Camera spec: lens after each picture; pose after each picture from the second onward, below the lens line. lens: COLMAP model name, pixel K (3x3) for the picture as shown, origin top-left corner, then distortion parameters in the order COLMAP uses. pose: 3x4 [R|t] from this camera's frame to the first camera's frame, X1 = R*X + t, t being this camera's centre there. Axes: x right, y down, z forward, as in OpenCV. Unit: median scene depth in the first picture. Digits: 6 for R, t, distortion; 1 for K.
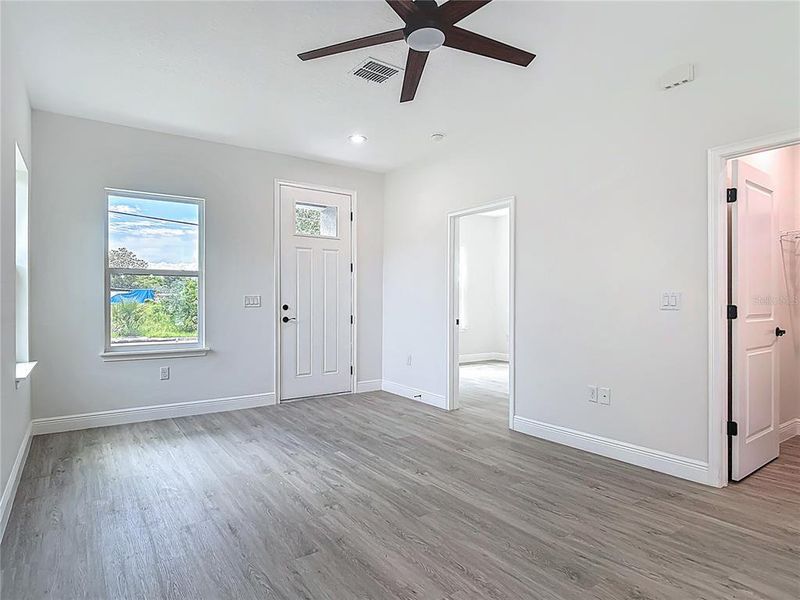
lens RADIAL K [[462.7, 0, 400.0], [0, 462.7, 300.0], [0, 0, 1]] dist [0.001172, -0.020929]
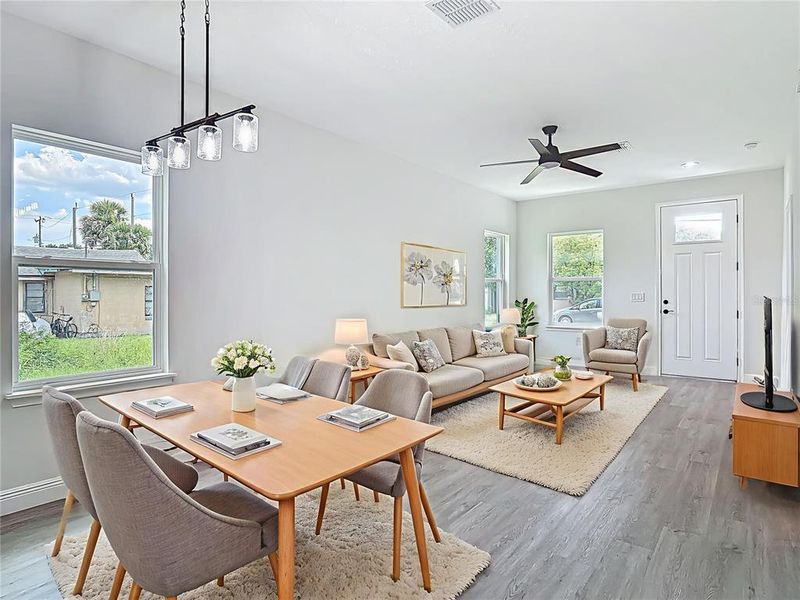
lens RADIAL K [[462.7, 0, 400.0], [0, 462.7, 300.0], [0, 0, 1]] dist [0.001172, -0.020929]
pose [[0.298037, 0.017147, -0.954400, 0.760075], [0.004607, 0.999801, 0.019401, -0.018050], [0.954543, -0.010179, 0.297899, -0.082599]]
